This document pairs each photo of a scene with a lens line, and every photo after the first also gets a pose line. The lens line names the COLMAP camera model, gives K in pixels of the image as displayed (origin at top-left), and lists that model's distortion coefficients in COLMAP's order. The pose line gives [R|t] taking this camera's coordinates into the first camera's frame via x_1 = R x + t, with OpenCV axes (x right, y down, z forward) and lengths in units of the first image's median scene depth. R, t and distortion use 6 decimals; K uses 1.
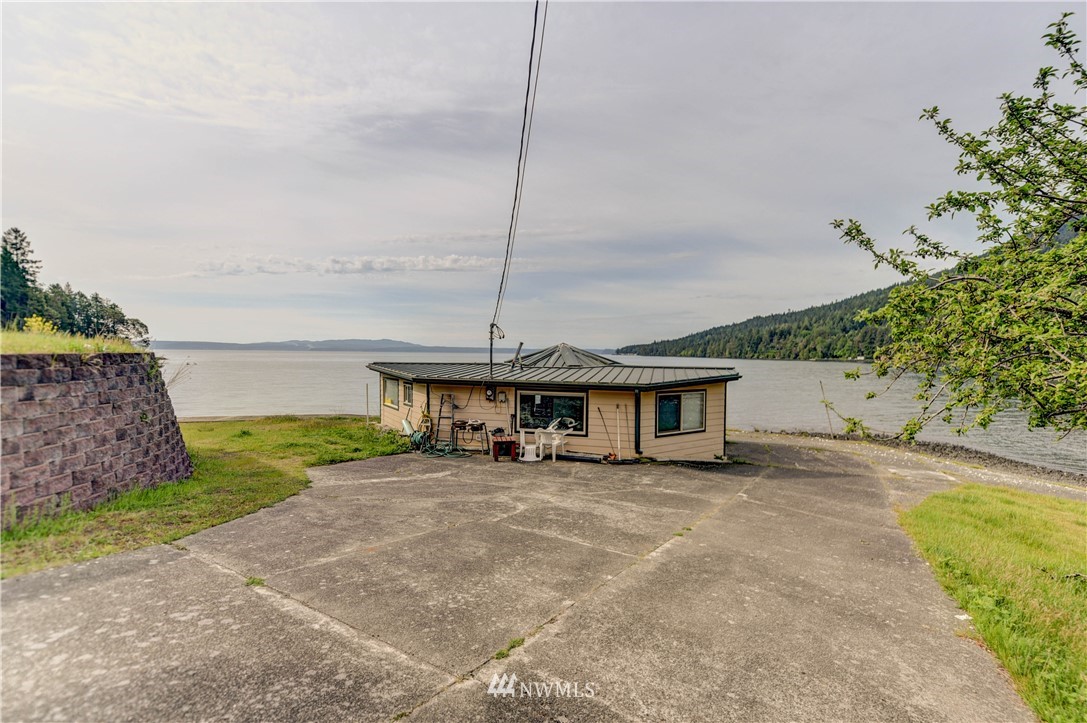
lens RADIAL K [[439.0, 0, 560.3], [0, 439.0, 368.6], [0, 0, 1]] dist [0.008547, 0.000116]
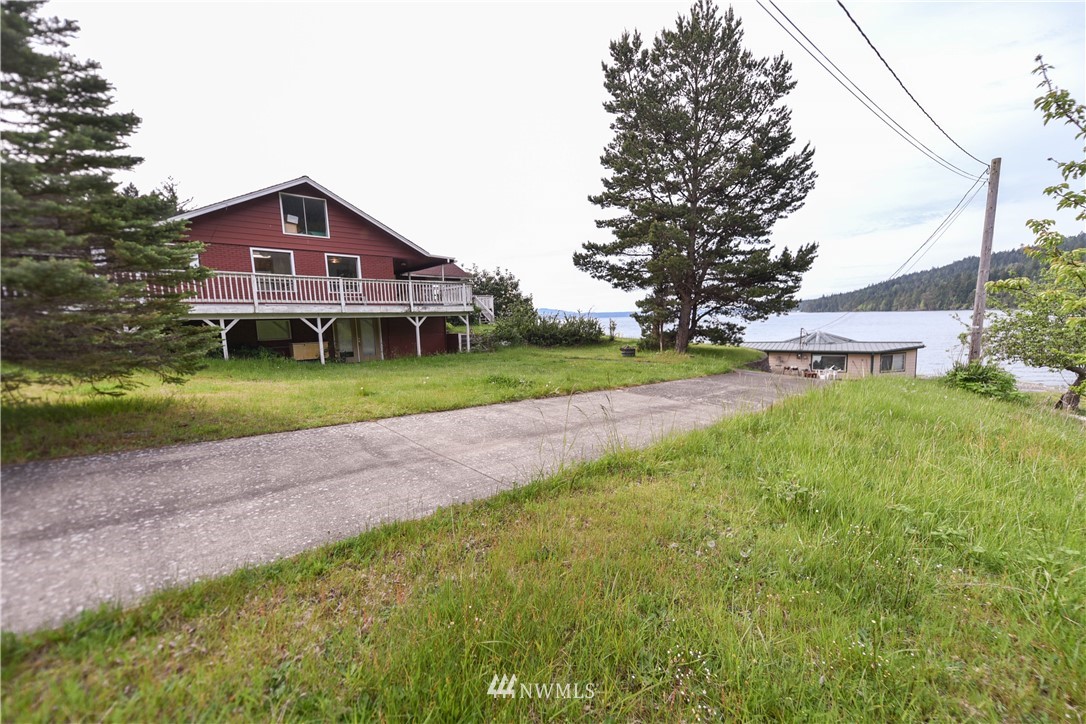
lens RADIAL K [[425.3, 0, 551.0], [0, 425.3, 368.6], [0, 0, 1]] dist [0.014582, 0.000016]
pose [[0.940192, -0.004655, -0.340614, -0.544681], [0.034308, 0.996116, 0.081086, -0.096854], [0.338914, -0.087922, 0.936700, -1.461791]]
